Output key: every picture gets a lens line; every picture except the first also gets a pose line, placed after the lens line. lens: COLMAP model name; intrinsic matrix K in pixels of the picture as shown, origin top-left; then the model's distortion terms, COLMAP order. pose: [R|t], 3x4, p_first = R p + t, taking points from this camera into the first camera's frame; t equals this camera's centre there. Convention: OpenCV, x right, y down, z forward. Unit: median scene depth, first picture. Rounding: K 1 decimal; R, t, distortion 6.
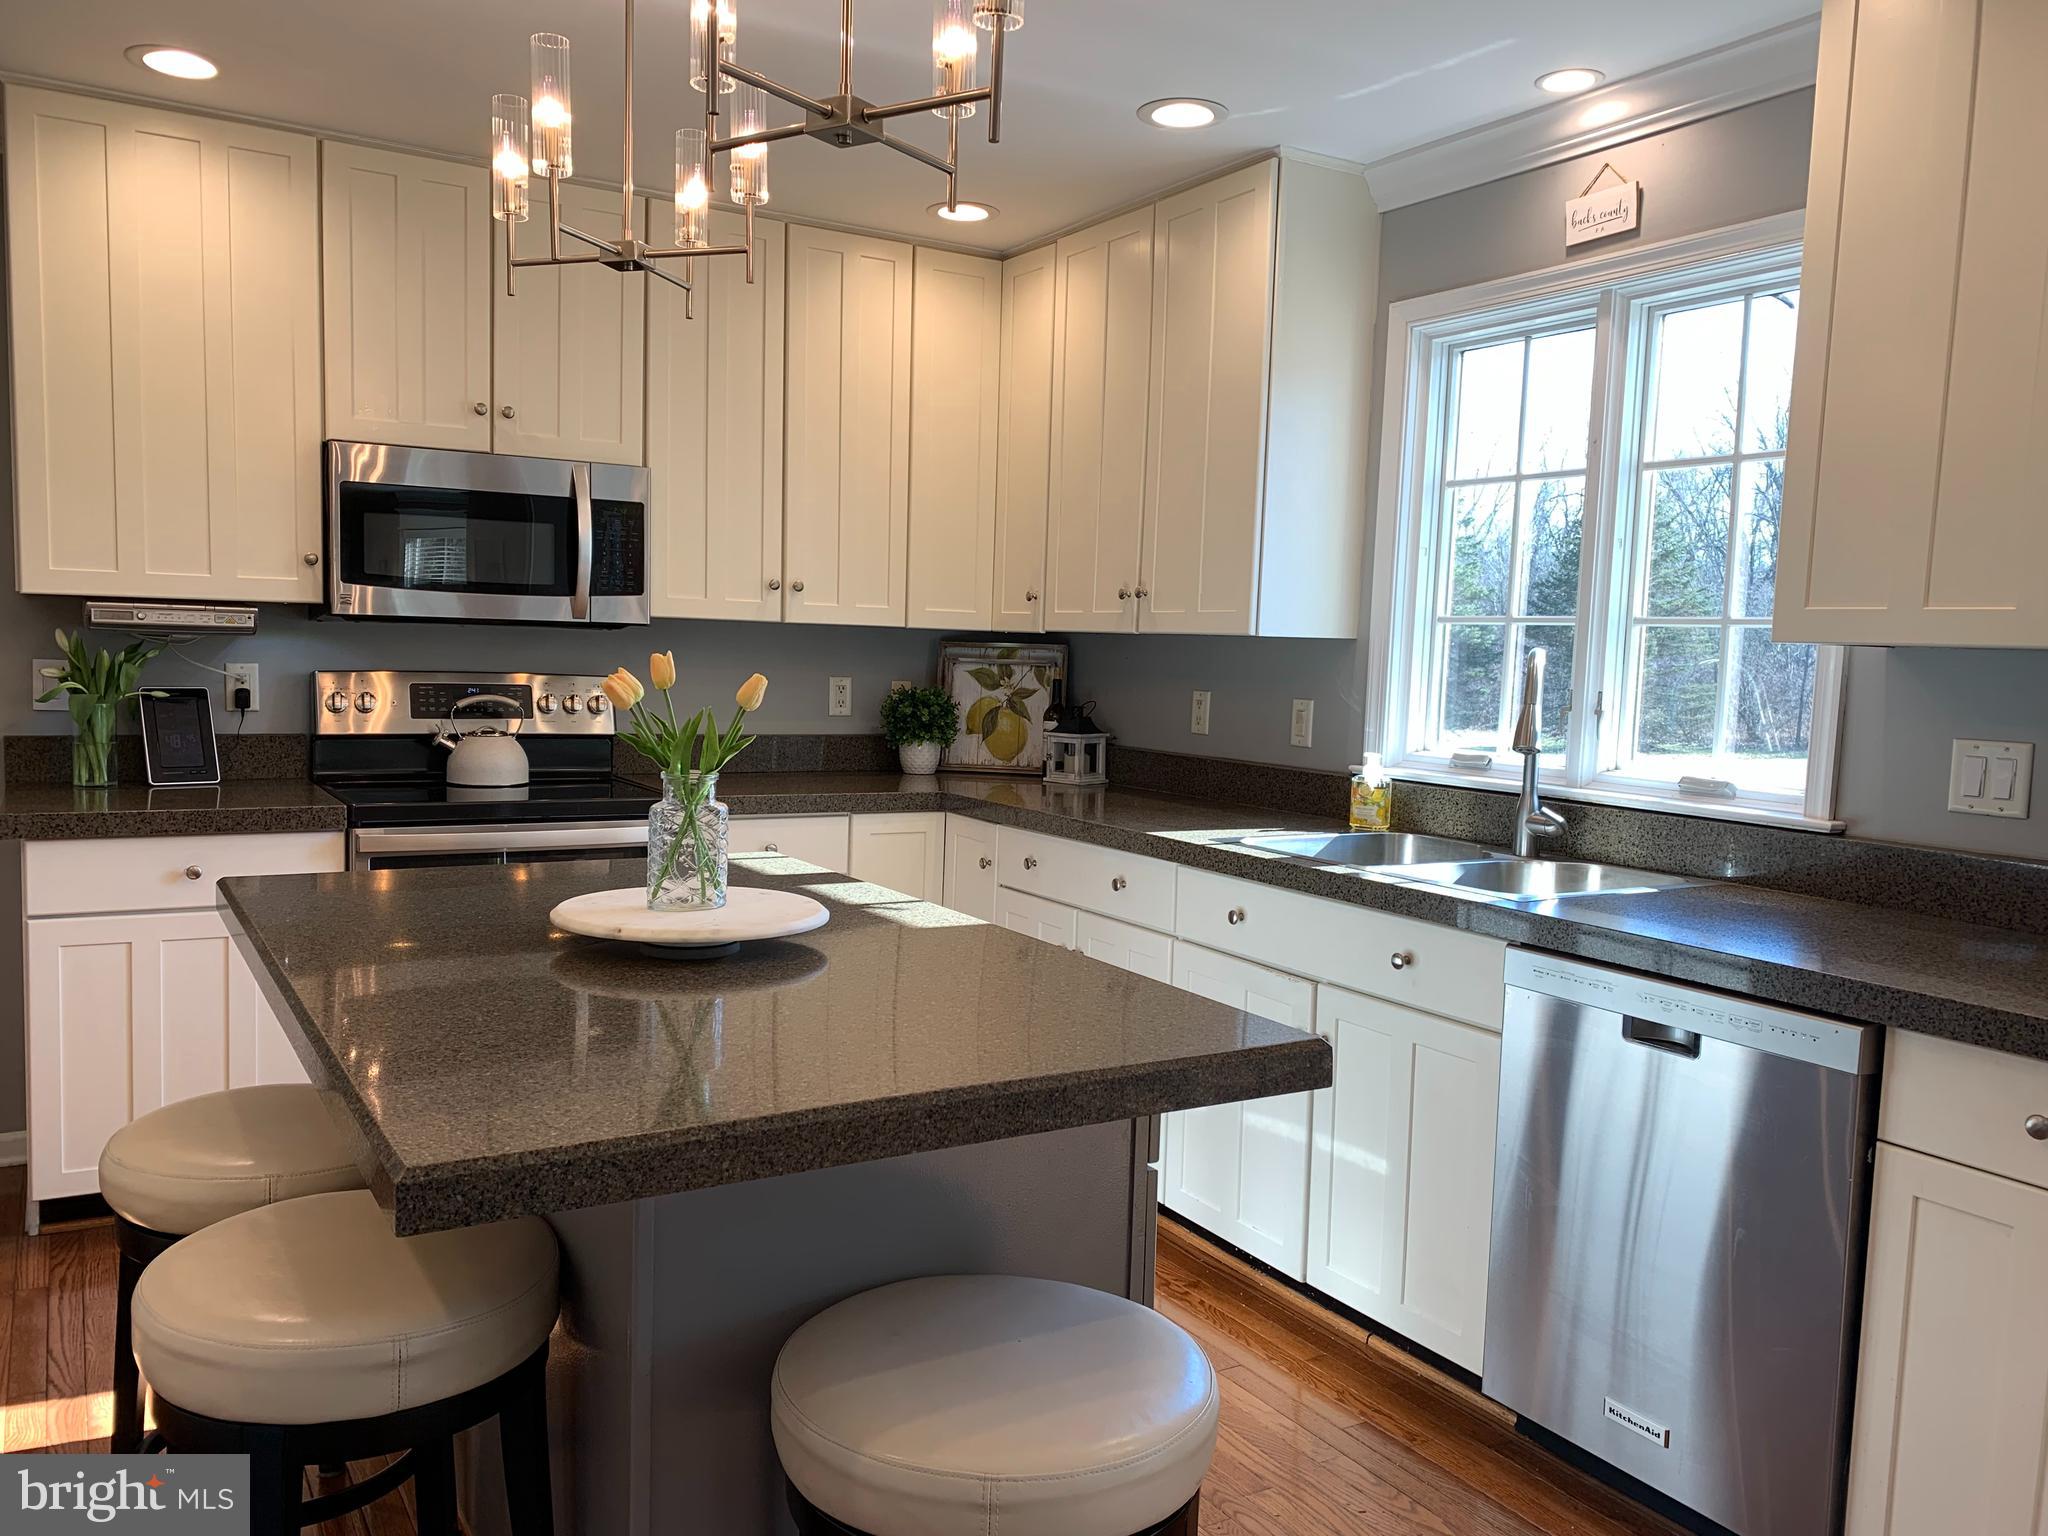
lens RADIAL K [[1551.1, 0, 1027.4], [0, 1551.1, 777.0], [0, 0, 1]] dist [0.060550, -0.064642]
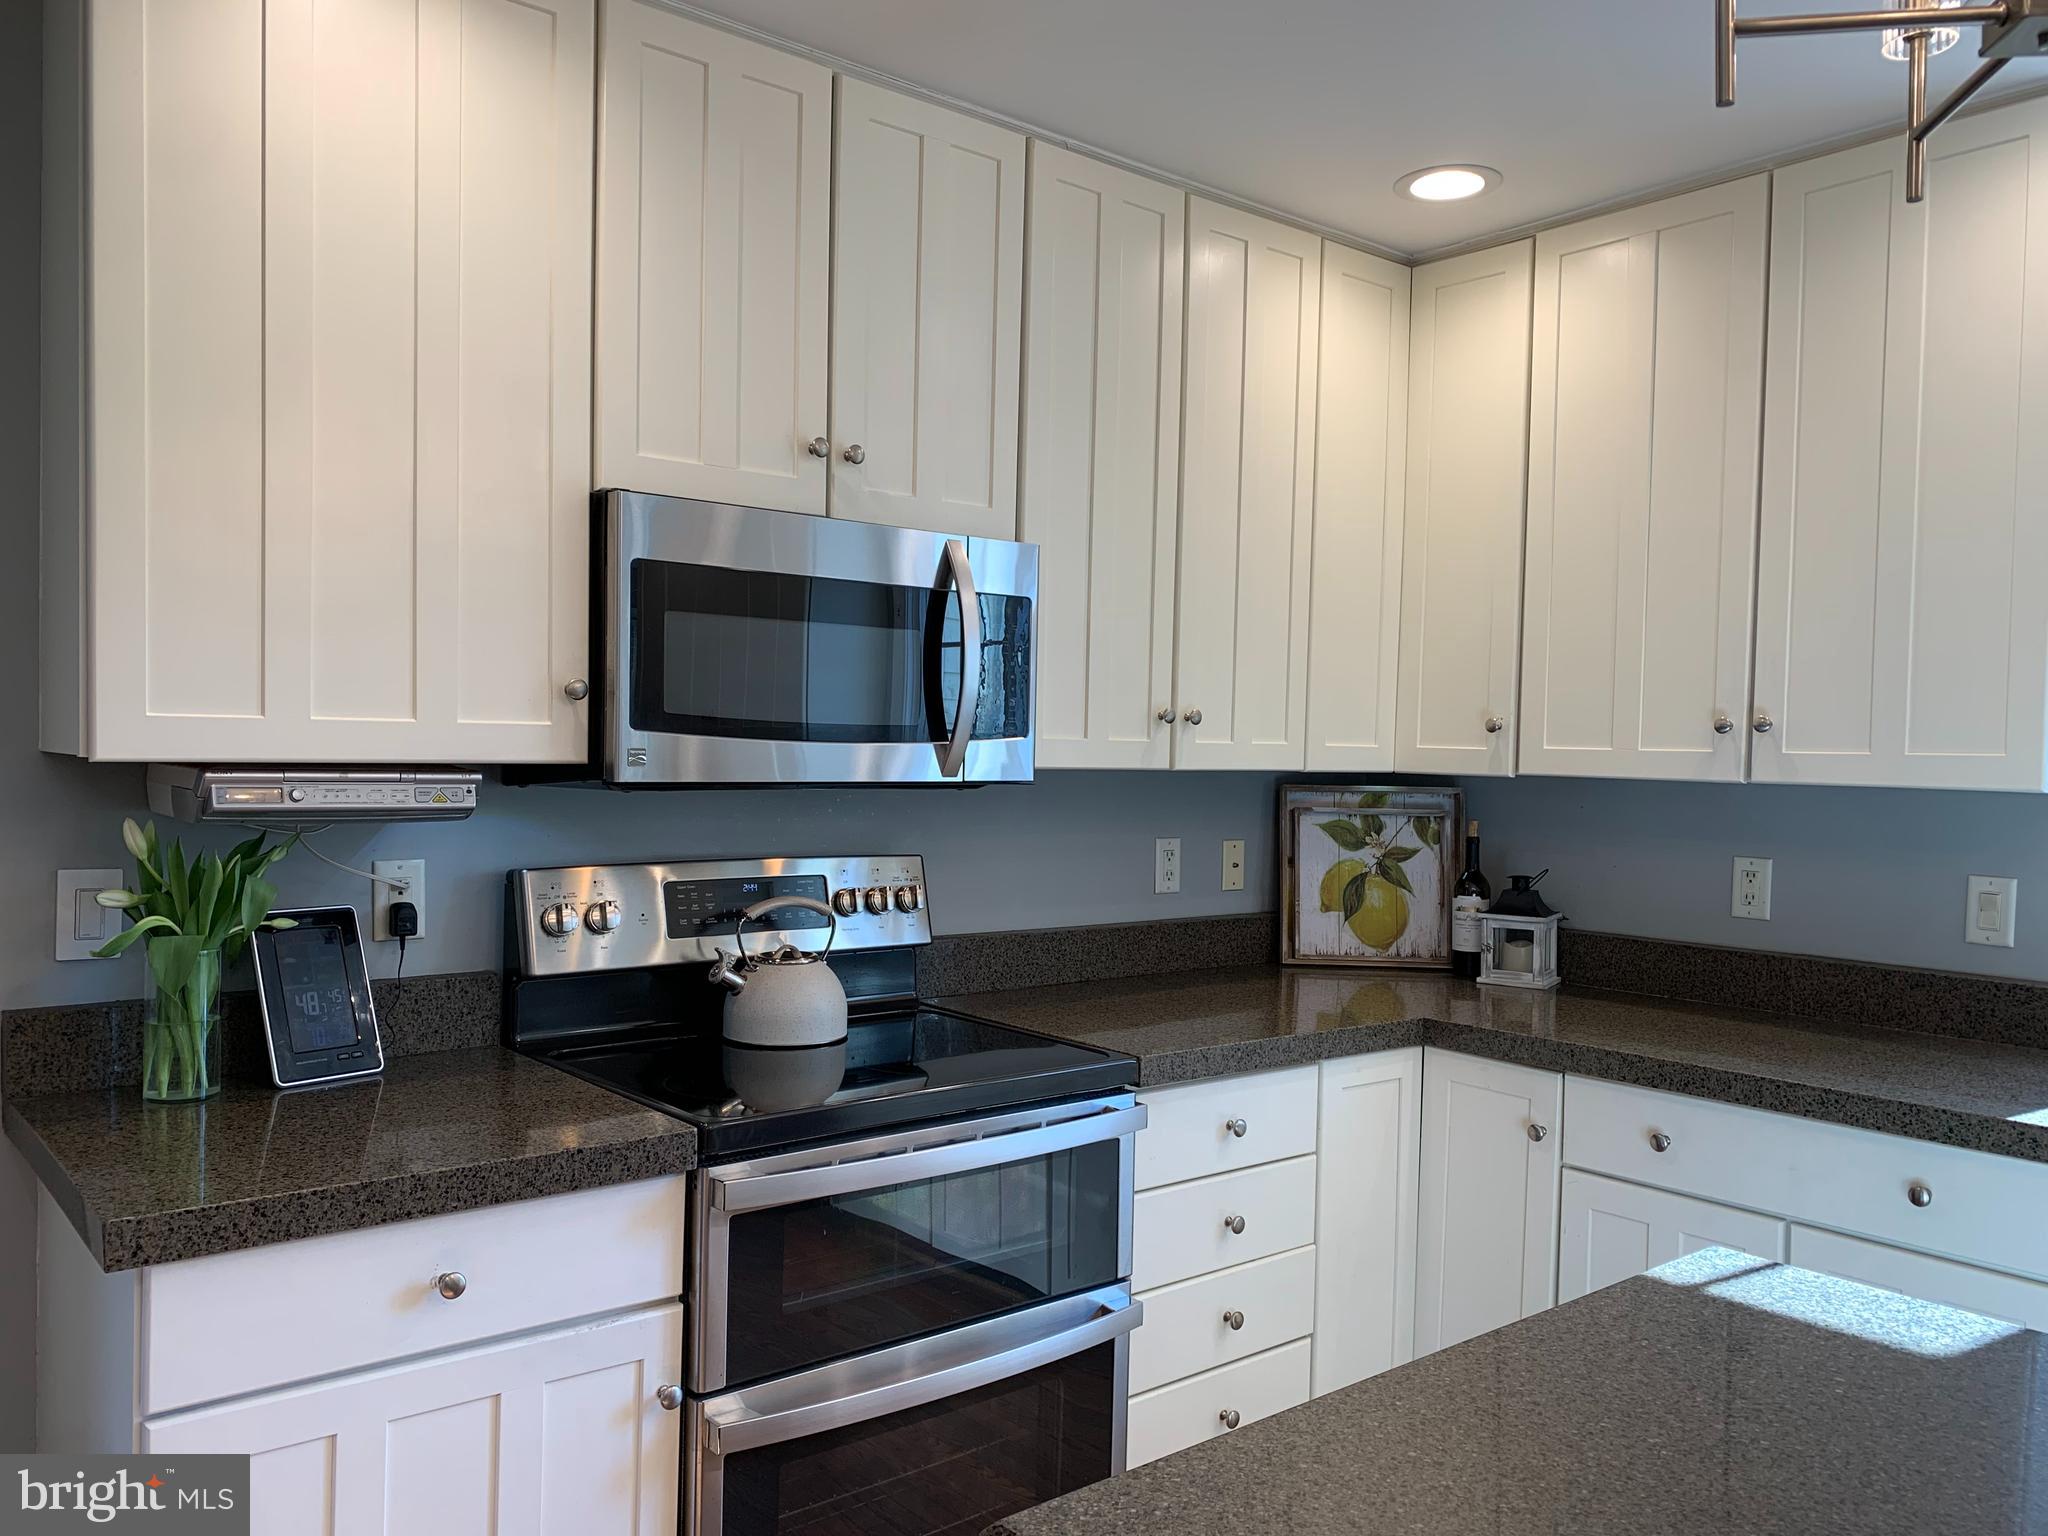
lens RADIAL K [[1562.5, 0, 1024.0], [0, 1562.5, 783.1], [0, 0, 1]] dist [0.148065, -0.250356]
pose [[0.989455, -0.014703, 0.144092, -0.345766], [0.022918, 0.998195, -0.055519, -0.061609], [-0.143015, 0.058236, 0.988006, 0.358105]]
